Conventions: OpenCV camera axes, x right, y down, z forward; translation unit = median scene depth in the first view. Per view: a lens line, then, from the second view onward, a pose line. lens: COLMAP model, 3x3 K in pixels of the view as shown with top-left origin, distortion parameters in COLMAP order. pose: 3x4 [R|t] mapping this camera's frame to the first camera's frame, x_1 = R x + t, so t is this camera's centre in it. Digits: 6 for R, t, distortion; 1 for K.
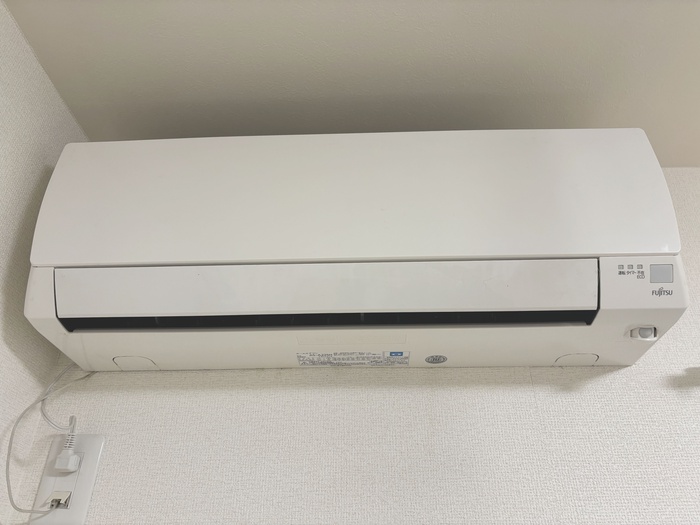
lens RADIAL K [[530.0, 0, 350.0], [0, 530.0, 262.5], [0, 0, 1]] dist [-0.001211, -0.001302]
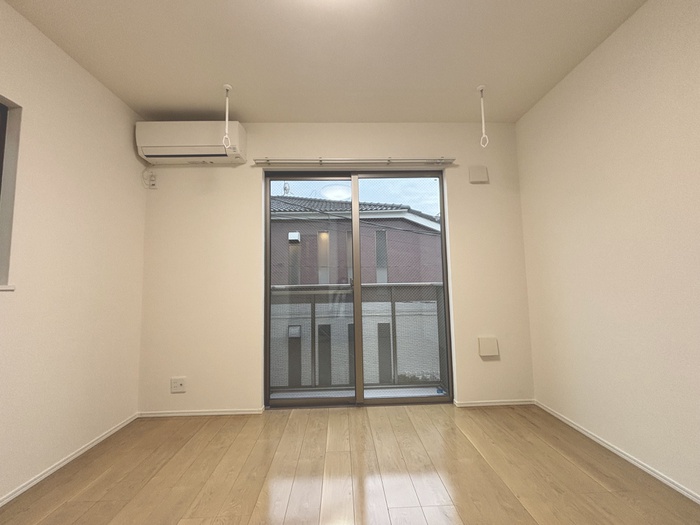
lens RADIAL K [[285.7, 0, 350.0], [0, 285.7, 262.5], [0, 0, 1]] dist [-0.003529, 0.005002]
pose [[0.997470, -0.021057, 0.067898, 1.539568], [-0.011819, 0.892710, 0.450477, -0.296183], [-0.070098, -0.450140, 0.890202, -2.619108]]
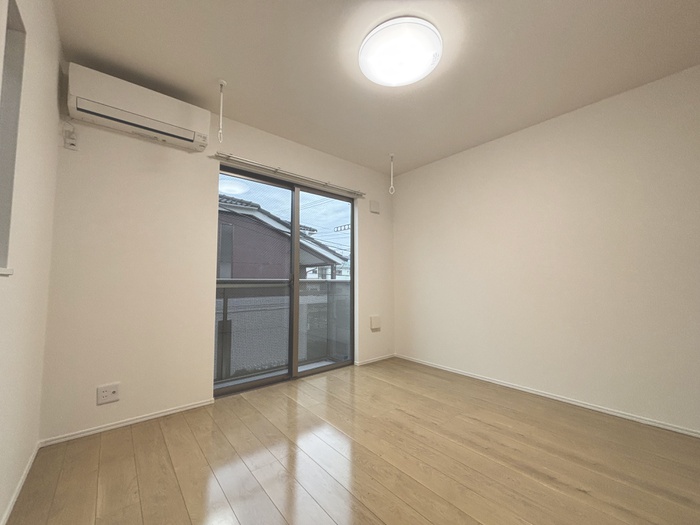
lens RADIAL K [[285.7, 0, 350.0], [0, 285.7, 262.5], [0, 0, 1]] dist [-0.003529, 0.005002]
pose [[0.738511, 0.038311, 0.673152, -0.368059], [-0.349831, 0.875256, 0.333984, -0.384784], [-0.576385, -0.482141, 0.659788, -2.747541]]
